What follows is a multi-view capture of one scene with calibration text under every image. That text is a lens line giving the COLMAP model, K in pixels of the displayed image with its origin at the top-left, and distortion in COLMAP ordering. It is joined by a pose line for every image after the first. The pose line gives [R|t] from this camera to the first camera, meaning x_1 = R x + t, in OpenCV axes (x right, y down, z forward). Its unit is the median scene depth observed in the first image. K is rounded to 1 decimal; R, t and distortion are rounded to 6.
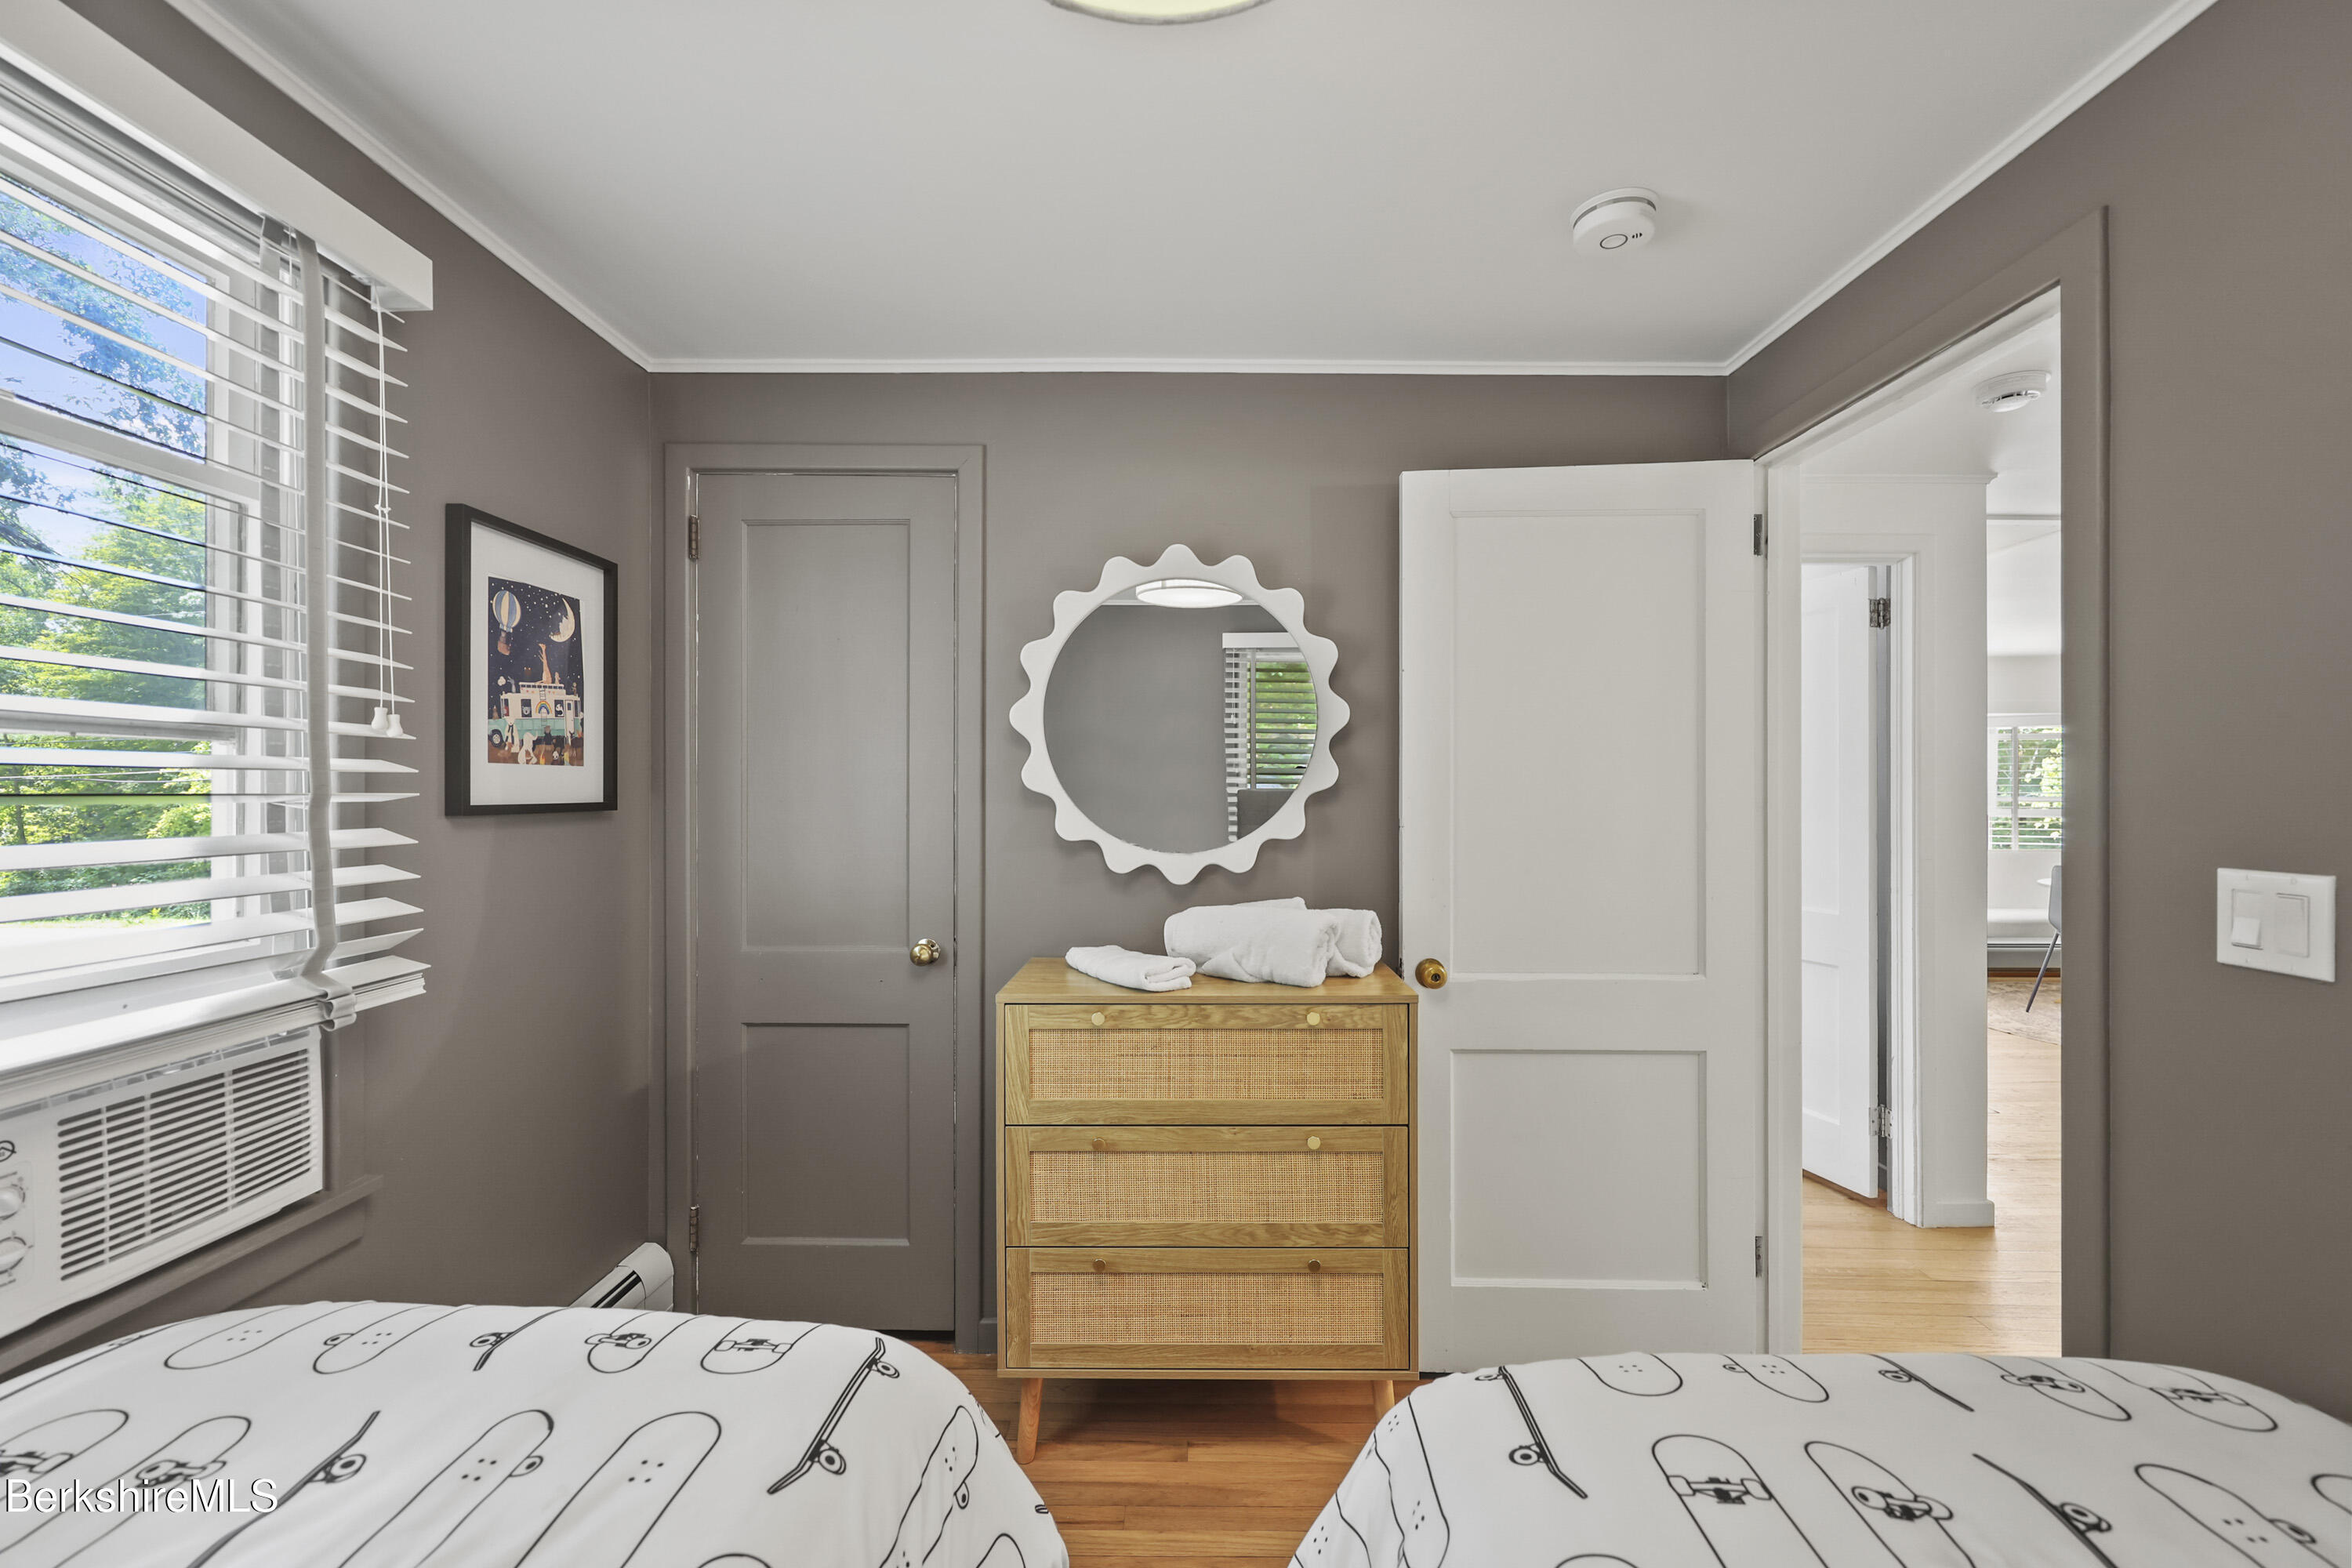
lens RADIAL K [[946.8, 0, 1186.2], [0, 946.8, 791.3], [0, 0, 1]] dist [-0.003786, 0.000102]
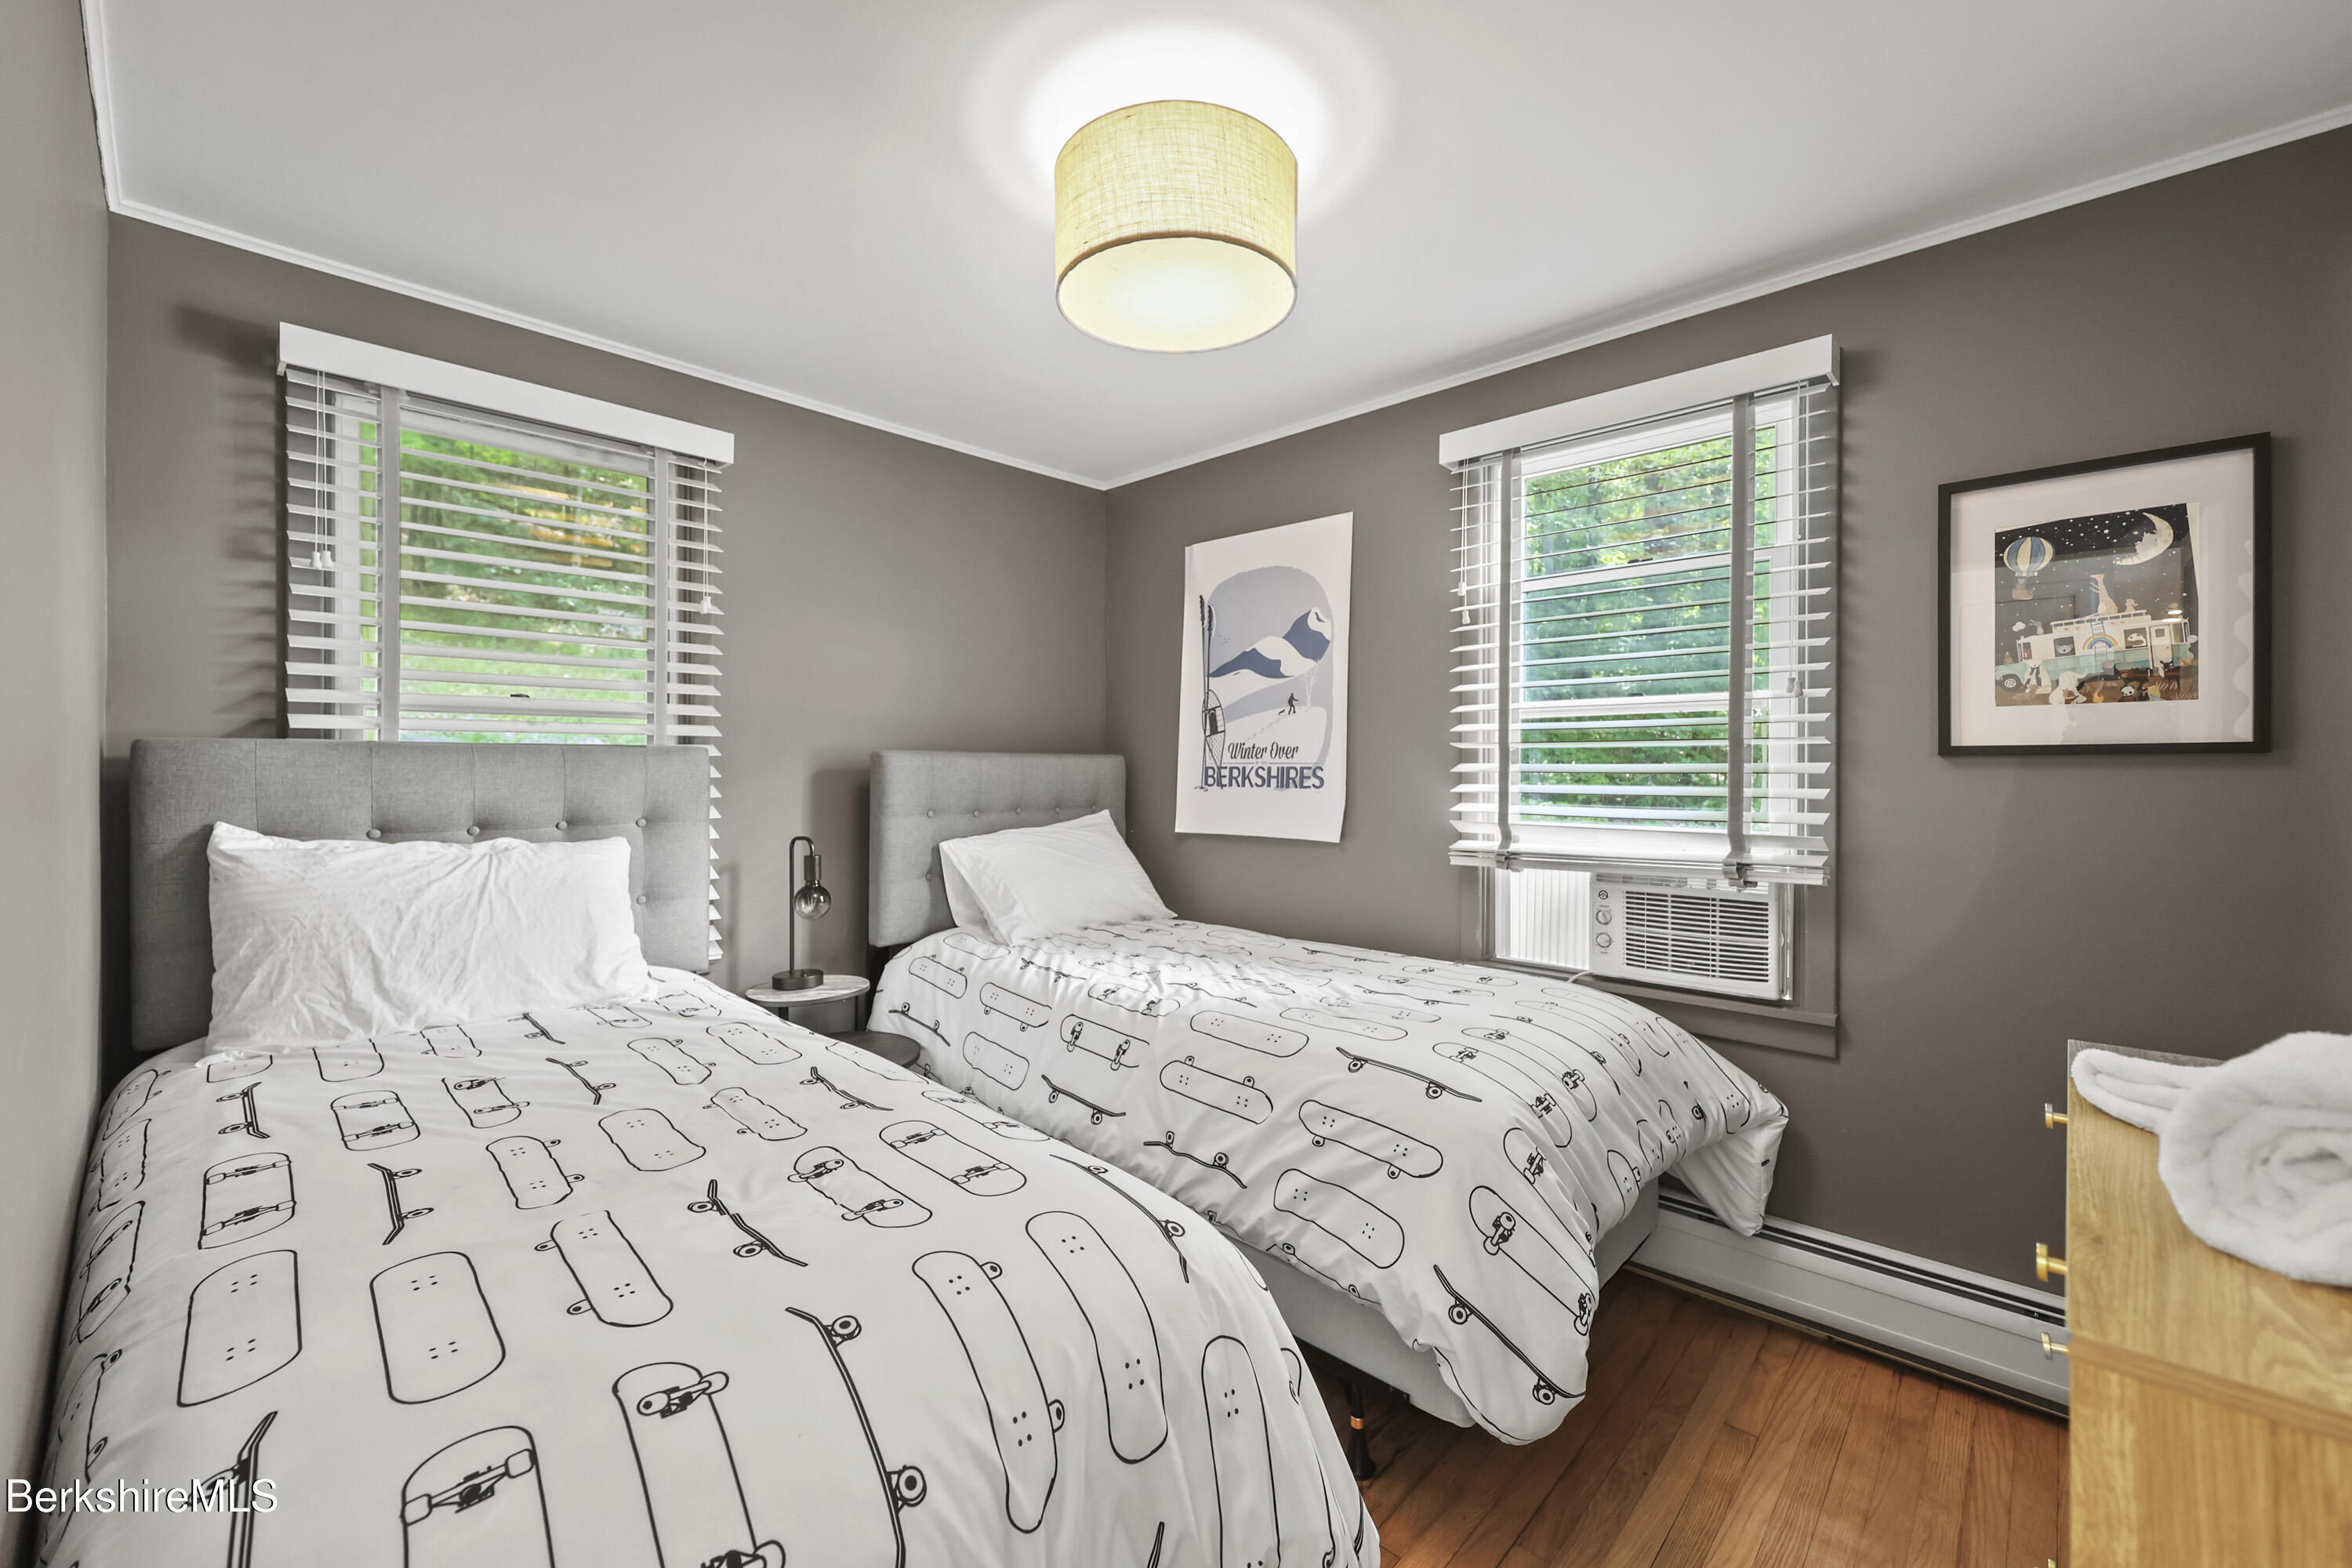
lens RADIAL K [[913.7, 0, 1170.0], [0, 913.7, 771.2], [0, 0, 1]] dist [-0.001125, -0.000076]
pose [[-0.673129, 0.002999, -0.739519, 0.625560], [-0.001744, 0.999983, 0.005643, 0.036983], [0.739523, 0.005089, -0.673112, 0.957030]]
